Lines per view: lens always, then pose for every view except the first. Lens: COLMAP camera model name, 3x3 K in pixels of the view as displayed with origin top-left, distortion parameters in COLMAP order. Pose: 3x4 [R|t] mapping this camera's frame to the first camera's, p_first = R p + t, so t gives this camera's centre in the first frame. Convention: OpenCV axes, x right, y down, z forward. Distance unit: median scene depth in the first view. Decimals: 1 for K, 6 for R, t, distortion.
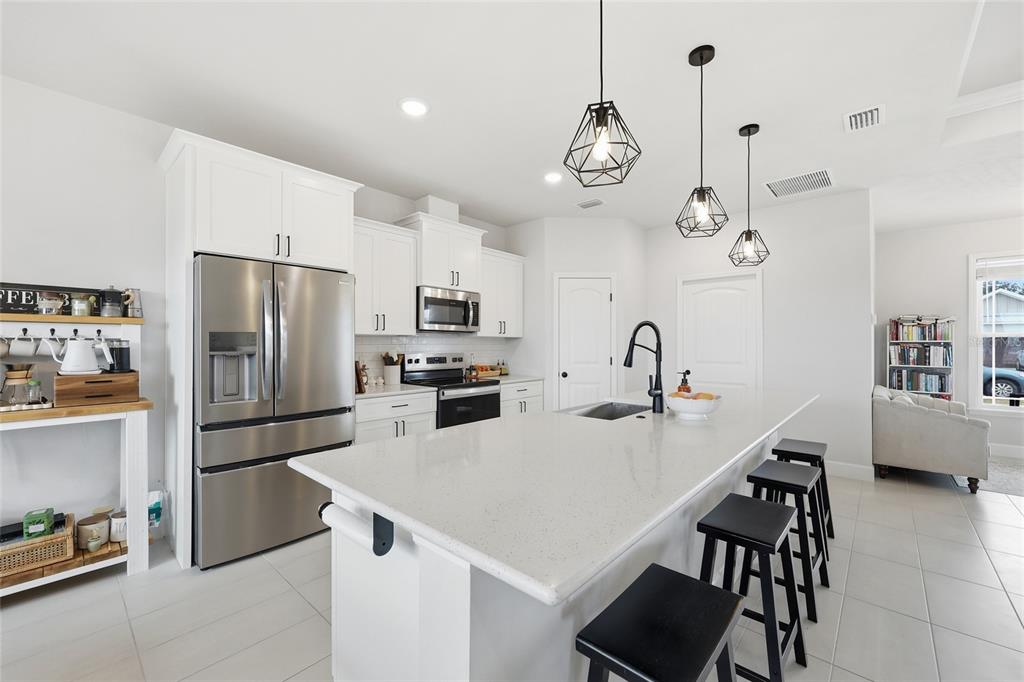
lens RADIAL K [[418.1, 0, 516.3], [0, 418.1, 344.9], [0, 0, 1]] dist [-0.001643, 0.001017]
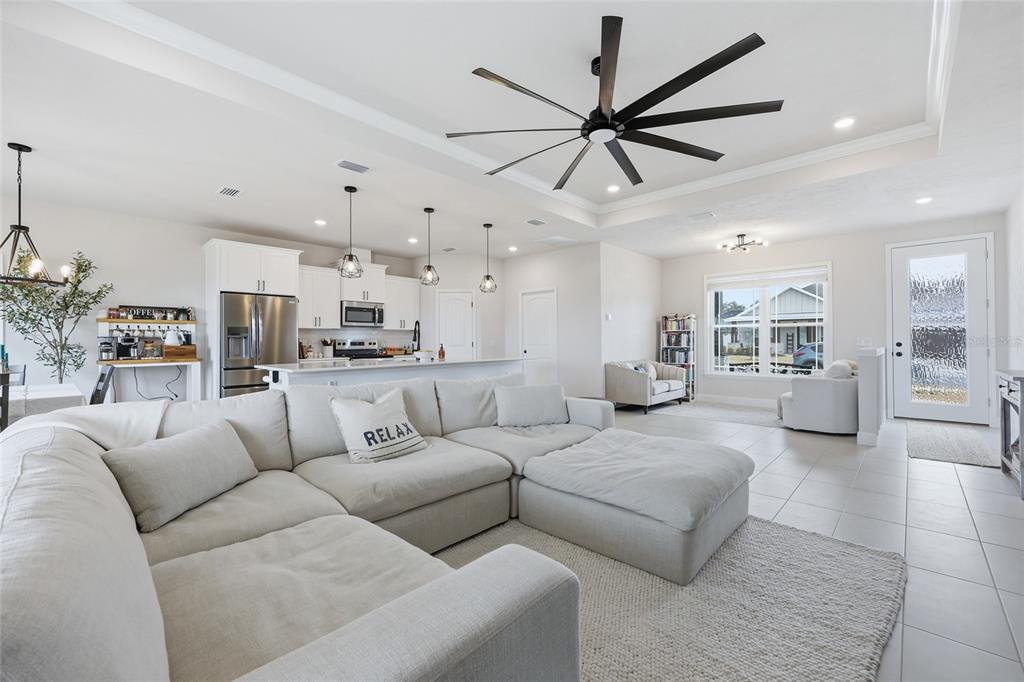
lens RADIAL K [[418.1, 0, 509.4], [0, 418.1, 336.3], [0, 0, 1]] dist [-0.001643, 0.001017]
pose [[0.999698, -0.007287, -0.023490, 0.465984], [0.007018, 0.999909, -0.011522, 0.031553], [0.023572, 0.011353, 0.999658, -0.675580]]
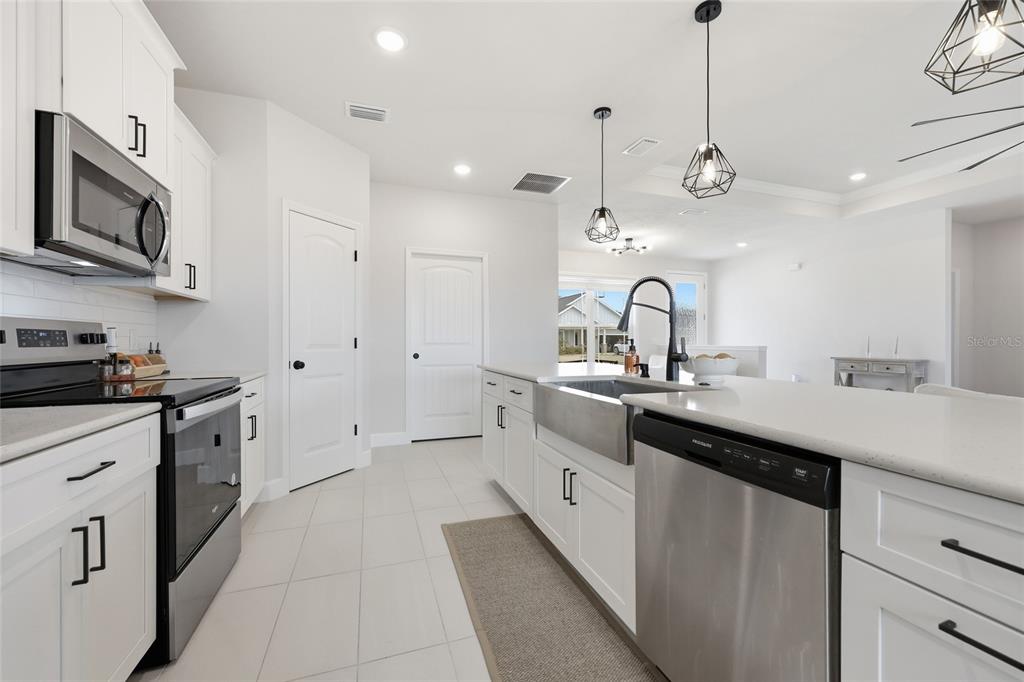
lens RADIAL K [[418.1, 0, 518.1], [0, 418.1, 338.9], [0, 0, 1]] dist [-0.001643, 0.001017]
pose [[0.469743, 0.003542, 0.882796, -0.324177], [0.003707, 0.999975, -0.005985, 0.042158], [-0.882795, 0.006084, 0.469719, 0.469108]]
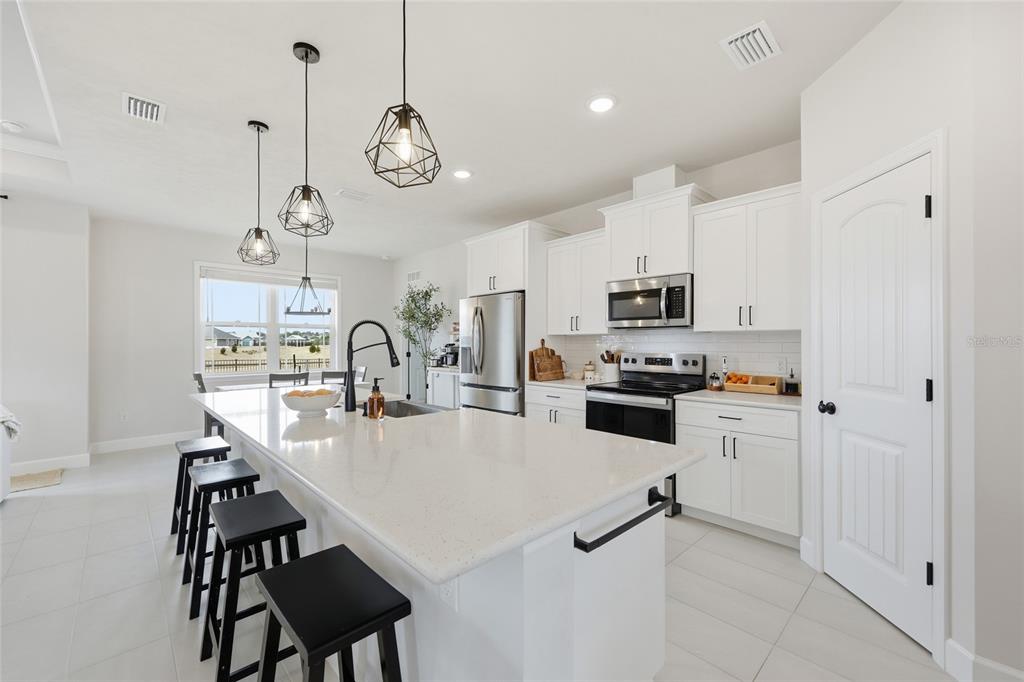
lens RADIAL K [[418.1, 0, 510.4], [0, 418.1, 345.8], [0, 0, 1]] dist [-0.001643, 0.001017]
pose [[-0.087065, 0.006507, -0.996181, 0.693676], [0.000105, 0.999979, 0.006522, -0.000679], [0.996203, 0.000464, -0.087063, 0.783152]]
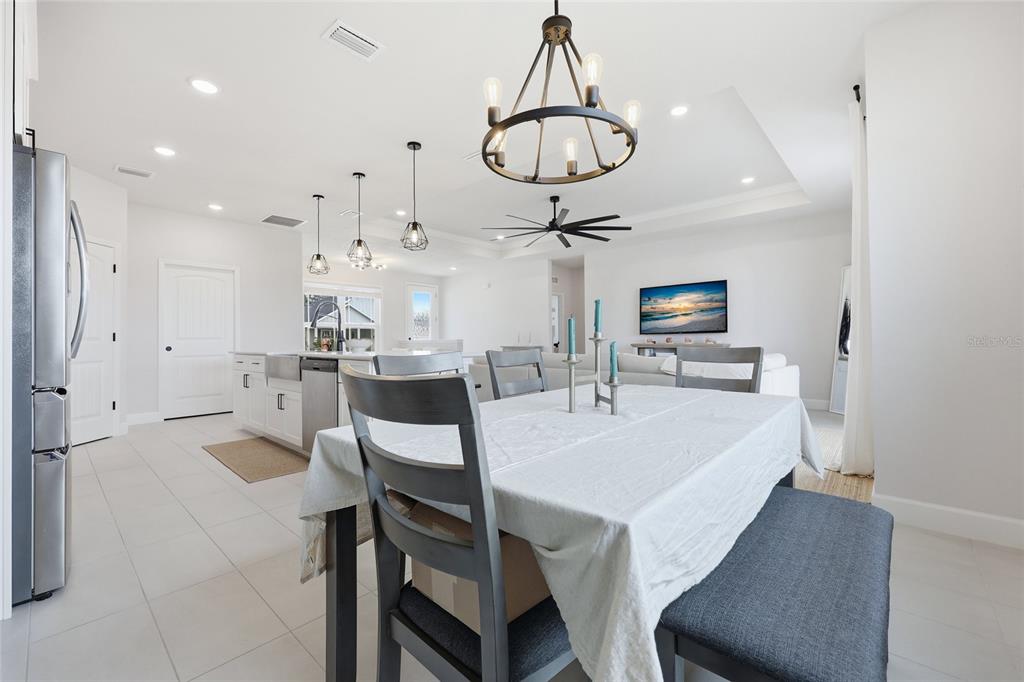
lens RADIAL K [[418.1, 0, 510.5], [0, 418.1, 336.2], [0, 0, 1]] dist [-0.001643, 0.001017]
pose [[0.003953, 0.006455, 0.999971, -0.799689], [0.014363, 0.999876, -0.006511, 0.065132], [-0.999889, 0.014388, 0.003859, 0.135918]]
